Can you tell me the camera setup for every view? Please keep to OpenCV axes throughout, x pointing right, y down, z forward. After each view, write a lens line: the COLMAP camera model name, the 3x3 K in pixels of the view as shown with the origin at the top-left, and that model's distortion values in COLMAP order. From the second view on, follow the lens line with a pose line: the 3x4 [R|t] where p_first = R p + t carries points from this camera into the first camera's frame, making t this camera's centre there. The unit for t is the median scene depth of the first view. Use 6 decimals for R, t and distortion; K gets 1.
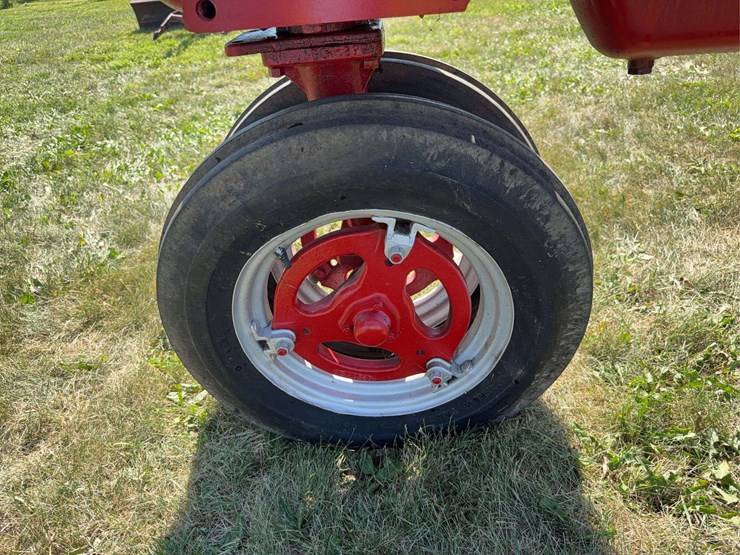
lens RADIAL K [[529.3, 0, 370.0], [0, 529.3, 277.5], [0, 0, 1]] dist [0.012483, -0.029067]
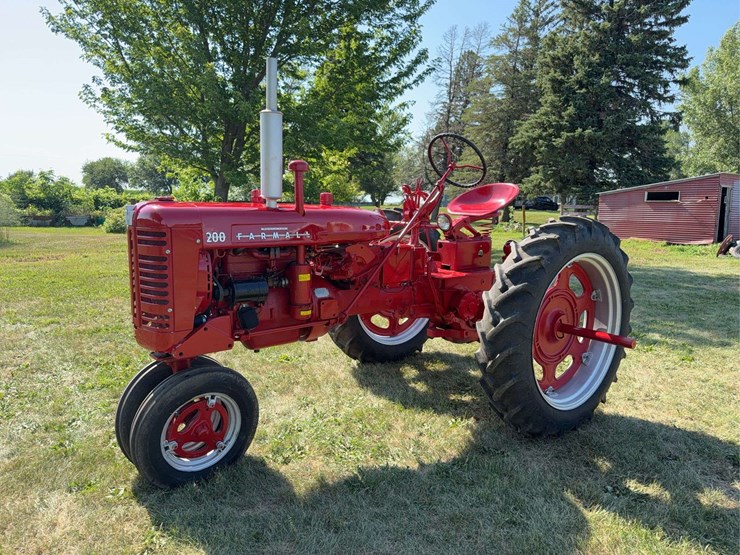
lens RADIAL K [[529.3, 0, 370.0], [0, 529.3, 277.5], [0, 0, 1]] dist [0.012483, -0.029067]
pose [[0.722179, -0.013110, 0.691582, -1.247484], [0.303293, 0.904585, -0.299565, 0.435578], [-0.621667, 0.426092, 0.657249, -1.845530]]
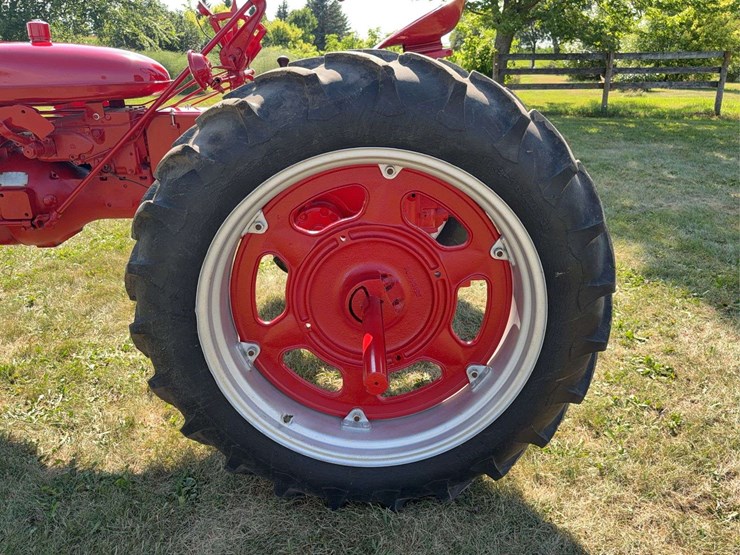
lens RADIAL K [[583.7, 0, 382.7], [0, 583.7, 276.7], [0, 0, 1]] dist [0.038749, -0.070964]
pose [[0.989802, 0.026665, 0.139935, 1.810239], [0.001937, 0.979715, -0.200388, 0.353439], [-0.142439, 0.198616, 0.969671, -1.981875]]
